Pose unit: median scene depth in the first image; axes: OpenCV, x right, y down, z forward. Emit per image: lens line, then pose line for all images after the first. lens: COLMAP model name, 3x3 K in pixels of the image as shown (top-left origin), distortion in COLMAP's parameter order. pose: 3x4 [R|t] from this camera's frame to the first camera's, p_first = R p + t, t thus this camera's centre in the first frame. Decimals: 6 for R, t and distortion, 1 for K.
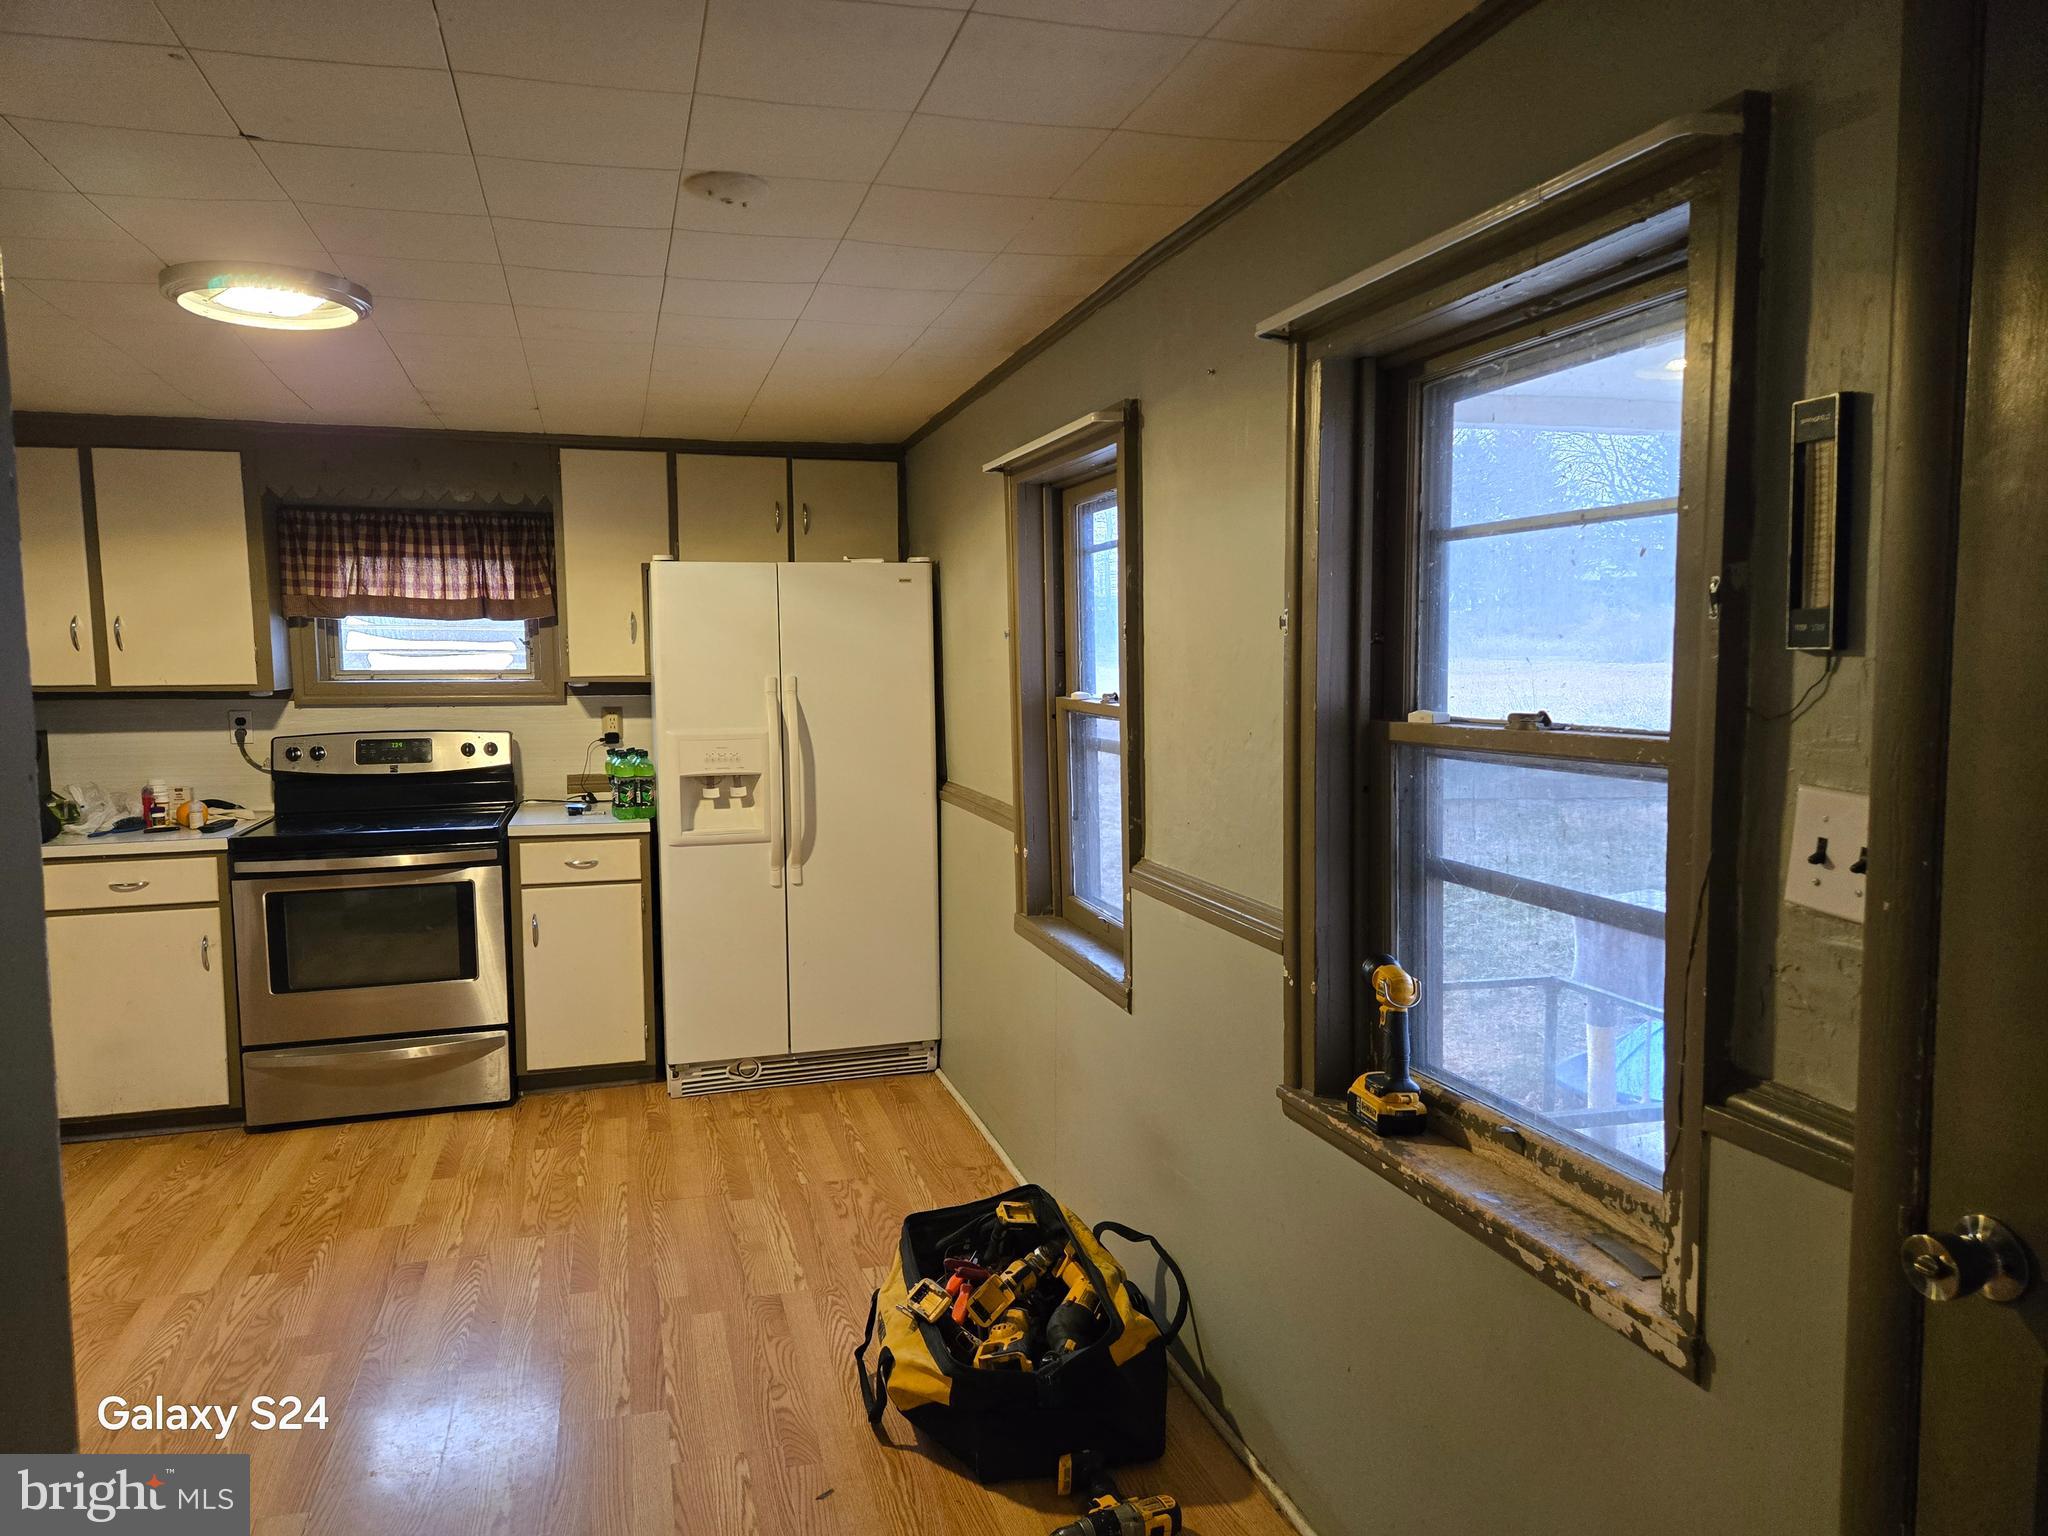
lens RADIAL K [[1361.1, 0, 1024.0], [0, 1361.1, 768.0], [0, 0, 1]] dist [0.068928, -0.062903]
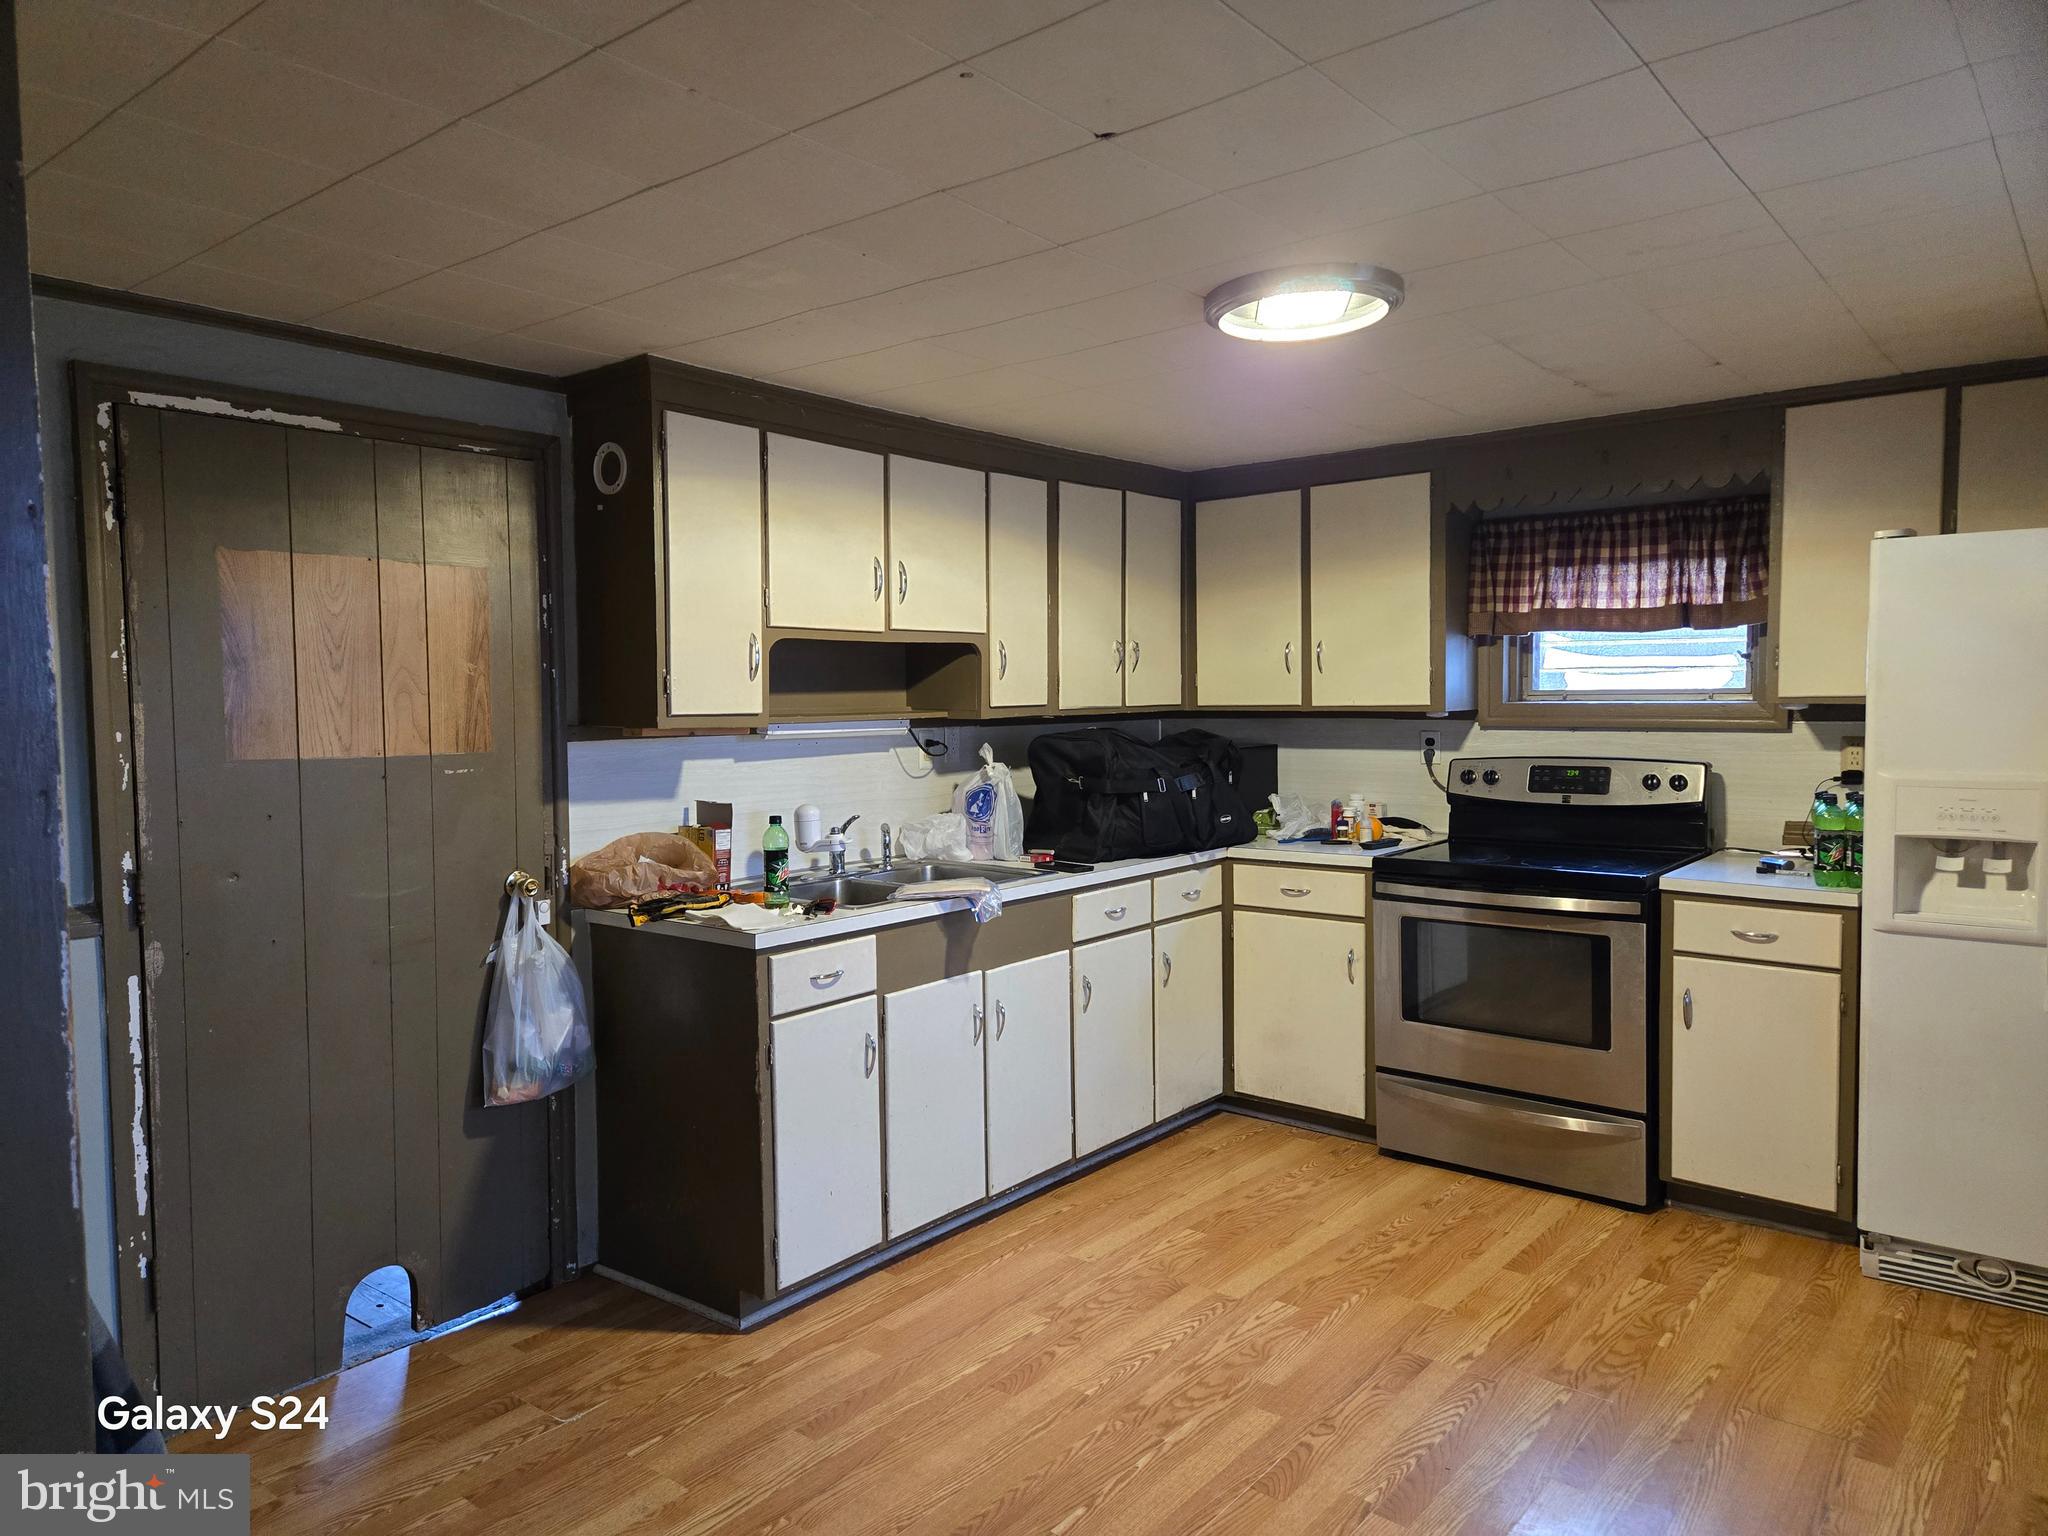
lens RADIAL K [[1361.1, 0, 1024.0], [0, 1361.1, 768.0], [0, 0, 1]] dist [0.068928, -0.062903]
pose [[0.534868, 0.047593, -0.843594, 0.113134], [-0.060401, 0.998012, 0.018009, -0.014664], [0.842774, 0.041322, 0.536679, 0.218224]]
